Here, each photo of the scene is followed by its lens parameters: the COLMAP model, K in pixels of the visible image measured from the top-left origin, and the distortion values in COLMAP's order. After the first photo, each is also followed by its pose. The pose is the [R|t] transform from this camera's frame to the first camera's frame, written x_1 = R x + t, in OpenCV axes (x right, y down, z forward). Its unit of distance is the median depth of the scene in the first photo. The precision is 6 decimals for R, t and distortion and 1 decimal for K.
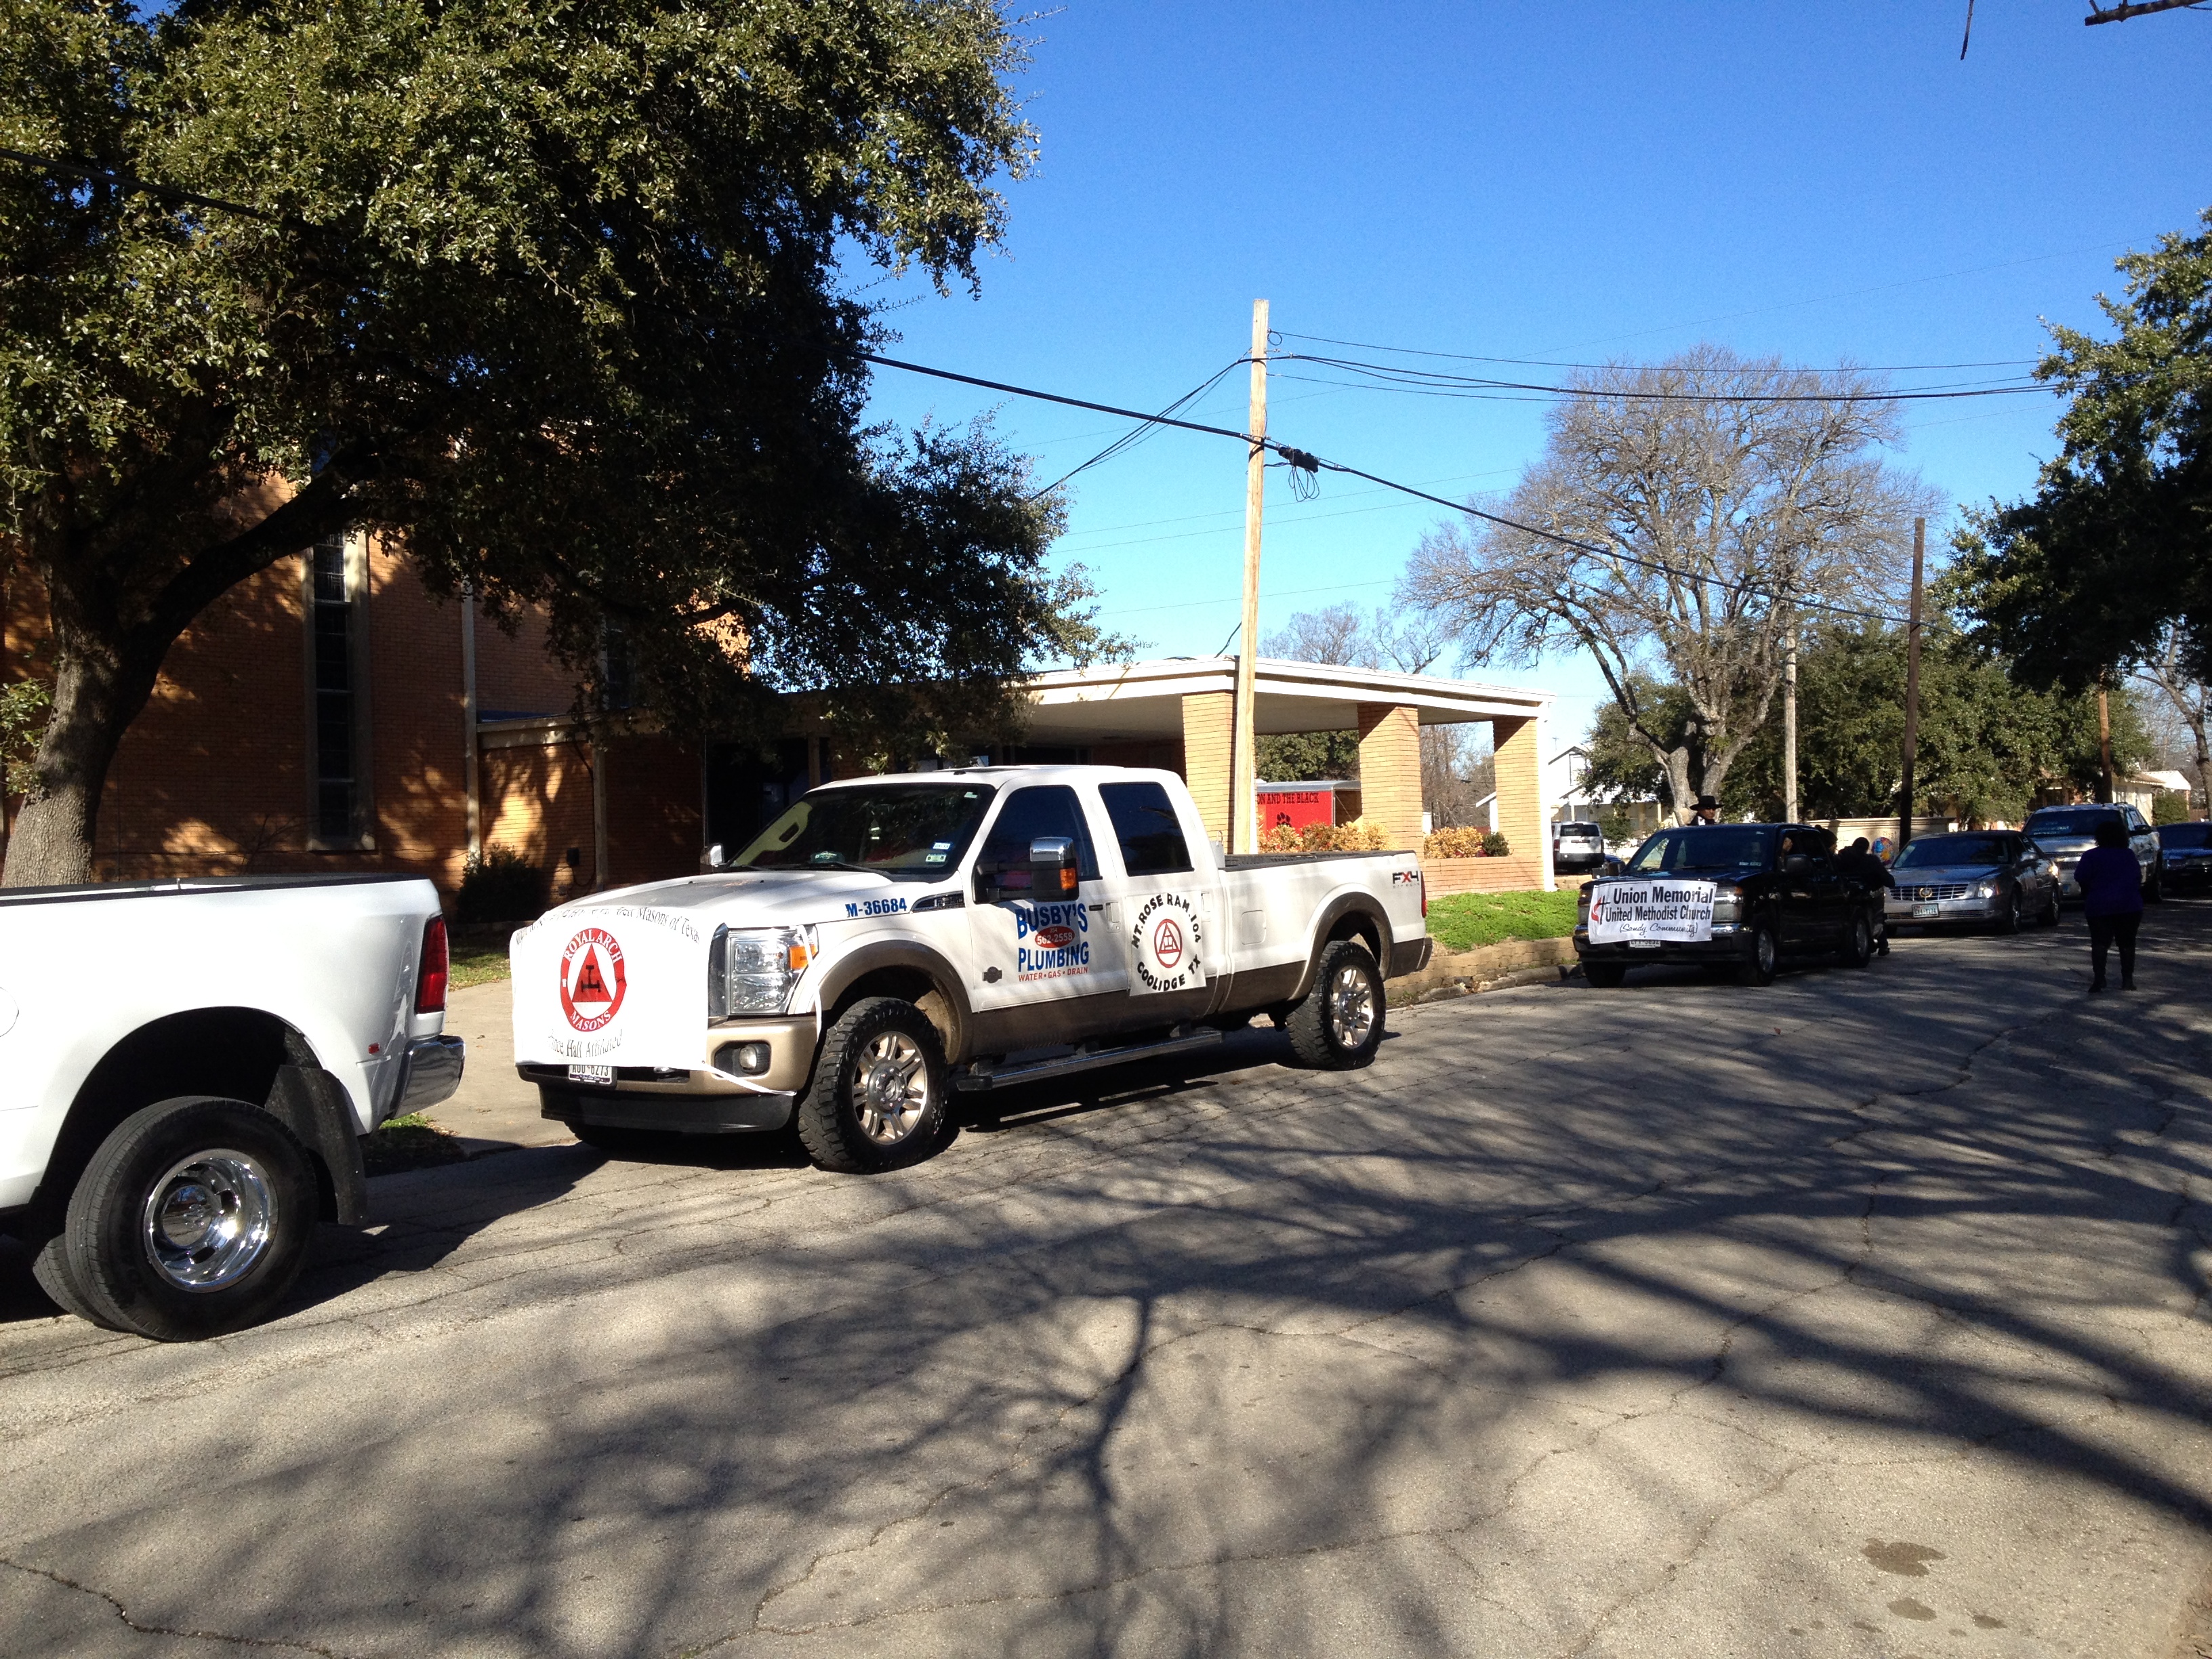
lens RADIAL K [[2269.7, 0, 1106.0], [0, 2269.7, 829.5], [0, 0, 1]] dist [0.000578, -0.002702]
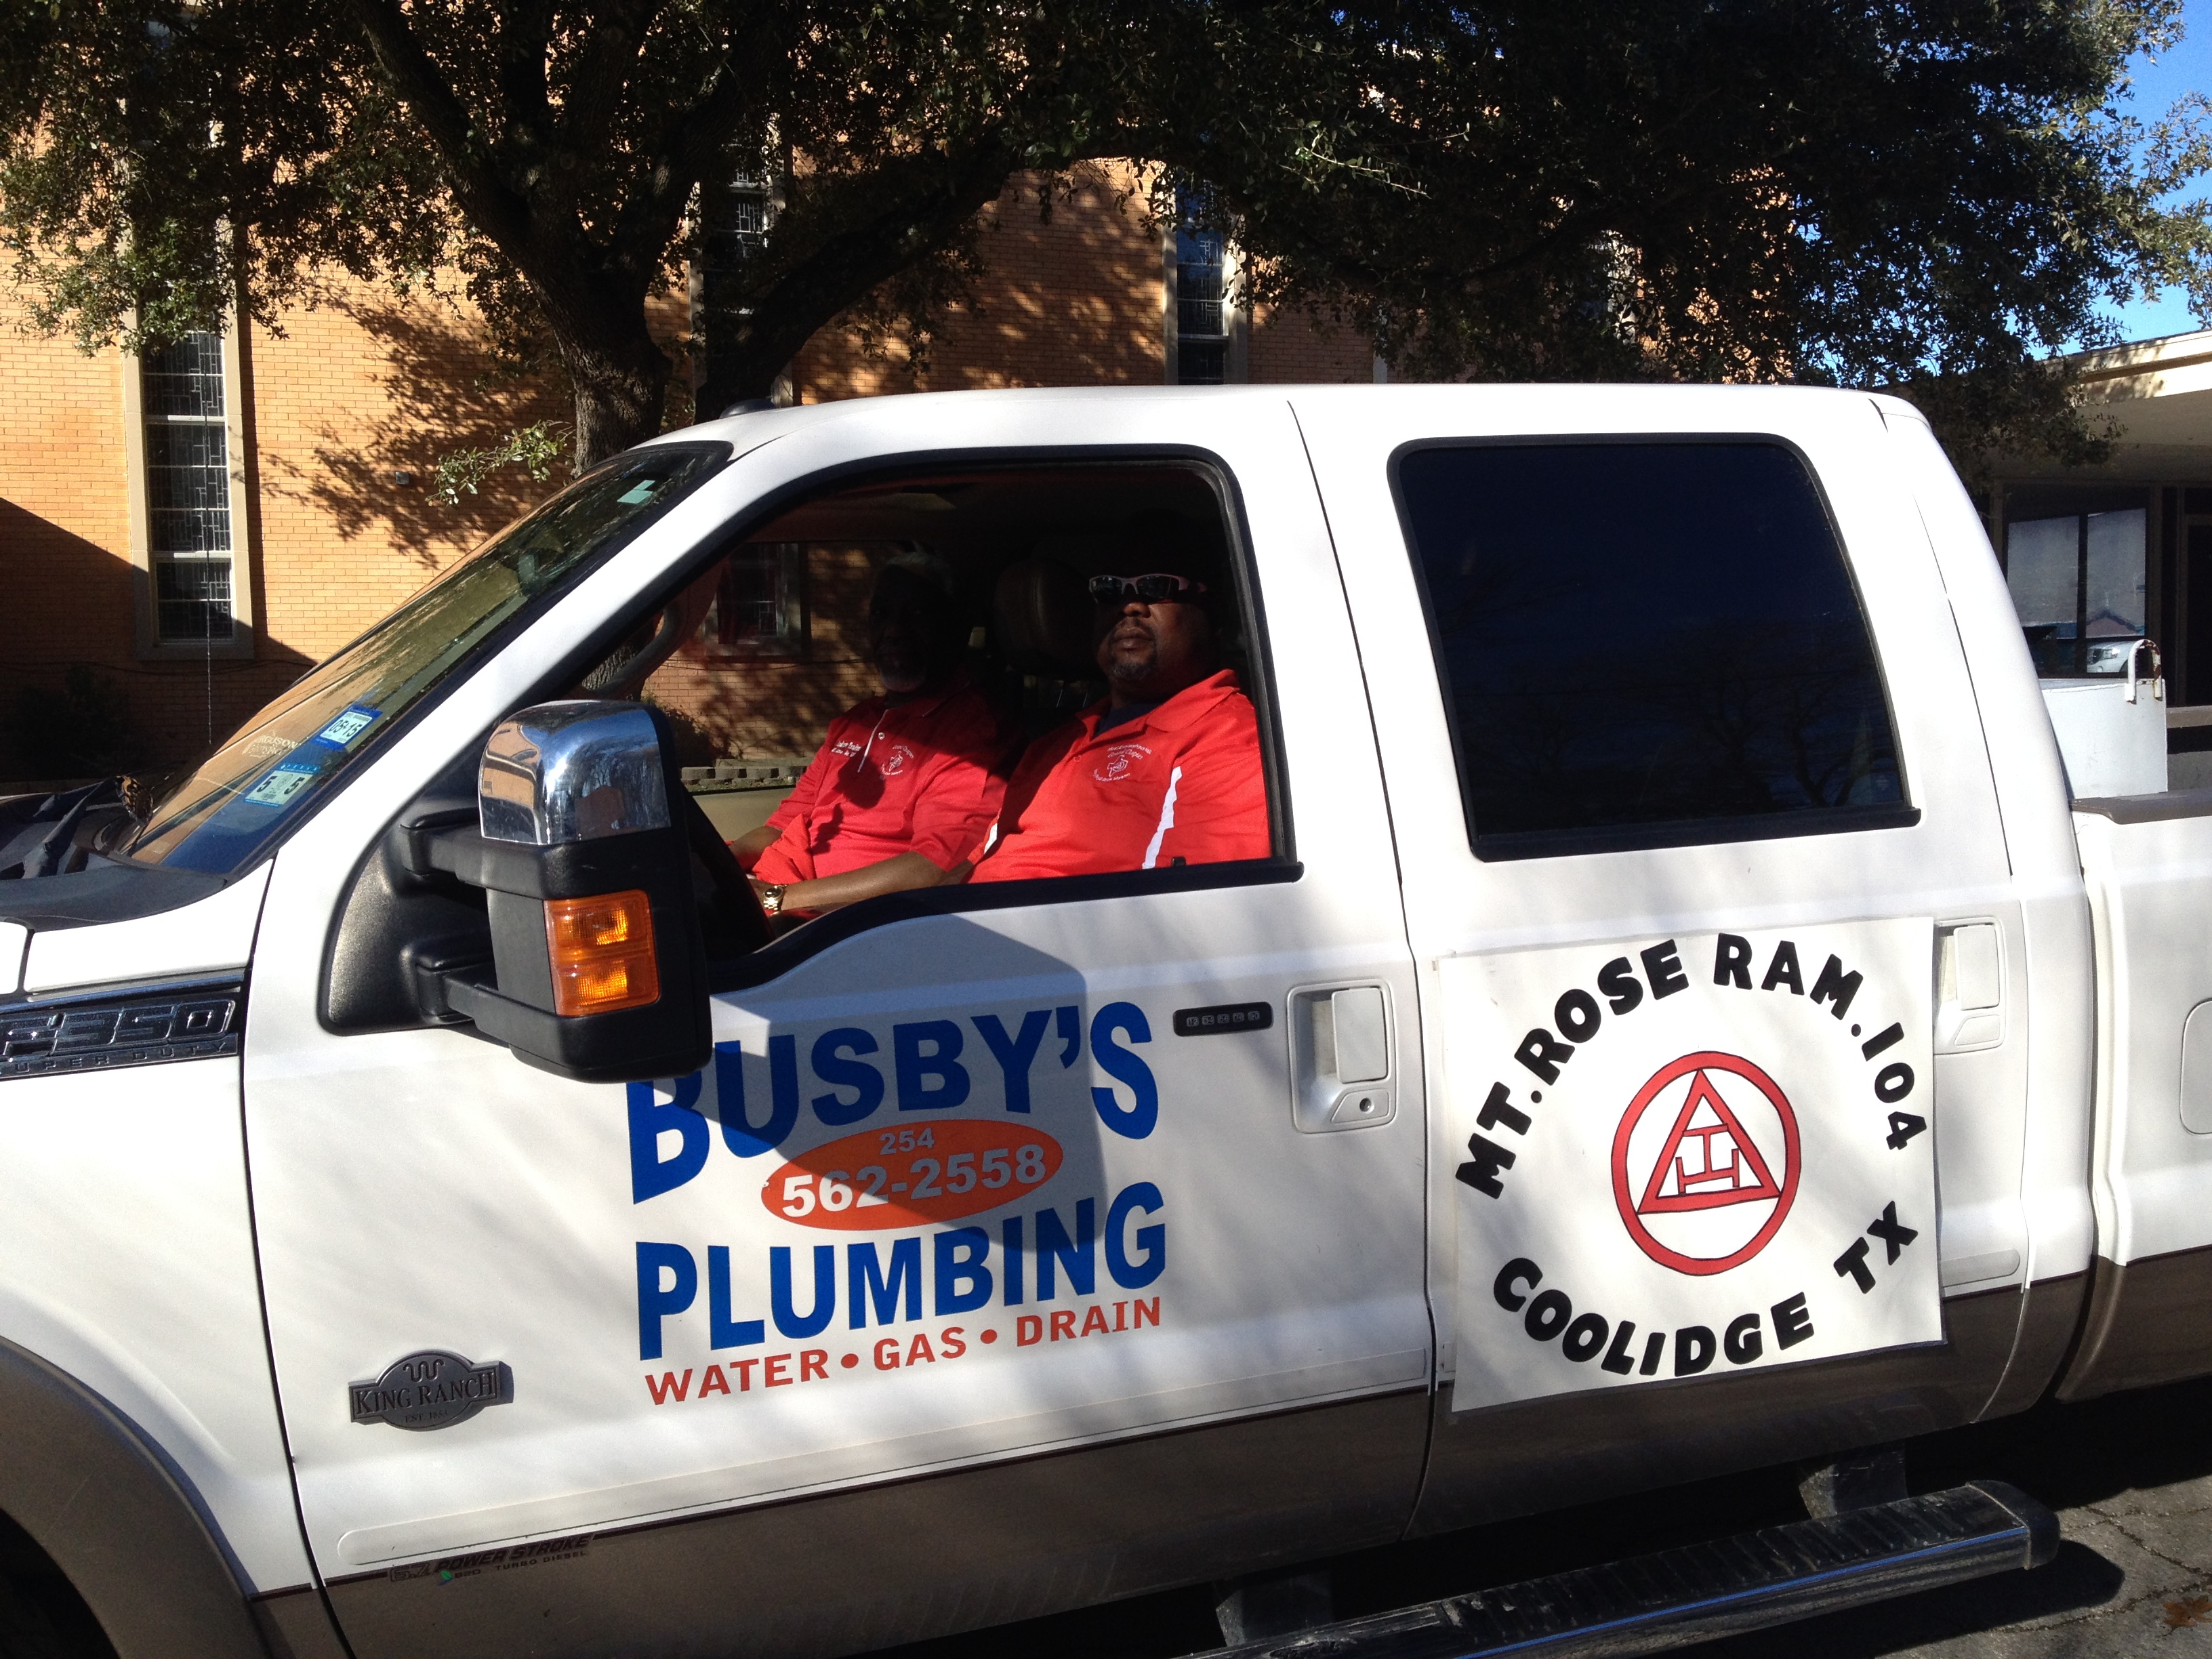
lens RADIAL K [[2067.0, 0, 1106.0], [0, 2067.0, 829.5], [0, 0, 1]] dist [0.117993, -0.192233]
pose [[0.834843, 0.050644, -0.548154, 0.087997], [0.004864, 0.995042, 0.099340, -0.002338], [0.550467, -0.085599, 0.830457, 0.802837]]
